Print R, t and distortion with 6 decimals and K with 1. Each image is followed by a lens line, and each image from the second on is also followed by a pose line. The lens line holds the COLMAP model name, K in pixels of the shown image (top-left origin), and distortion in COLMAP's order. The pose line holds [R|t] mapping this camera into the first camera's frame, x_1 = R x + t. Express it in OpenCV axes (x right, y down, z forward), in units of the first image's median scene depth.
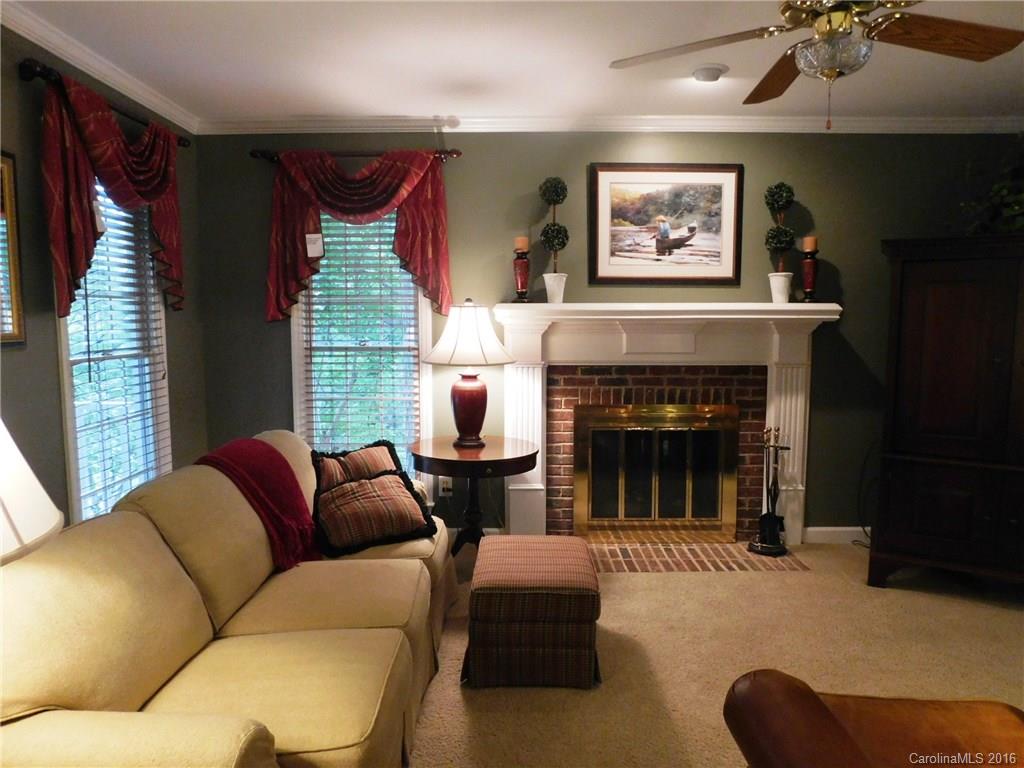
lens RADIAL K [[672.9, 0, 512.0], [0, 672.9, 384.0], [0, 0, 1]] dist [-0.069333, 0.053851]
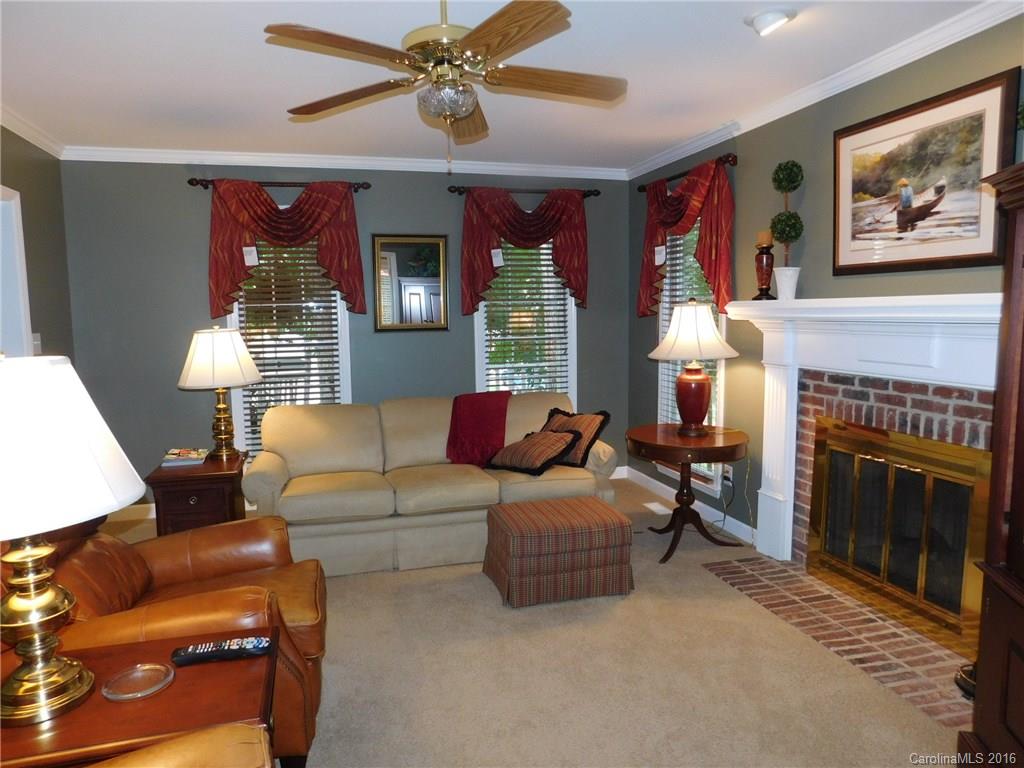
lens RADIAL K [[672.9, 0, 512.0], [0, 672.9, 384.0], [0, 0, 1]] dist [-0.069333, 0.053851]
pose [[0.276022, 0.102496, -0.955671, 0.825578], [-0.078184, 0.993397, 0.083961, -0.052531], [0.957966, 0.051543, 0.282213, 0.388193]]
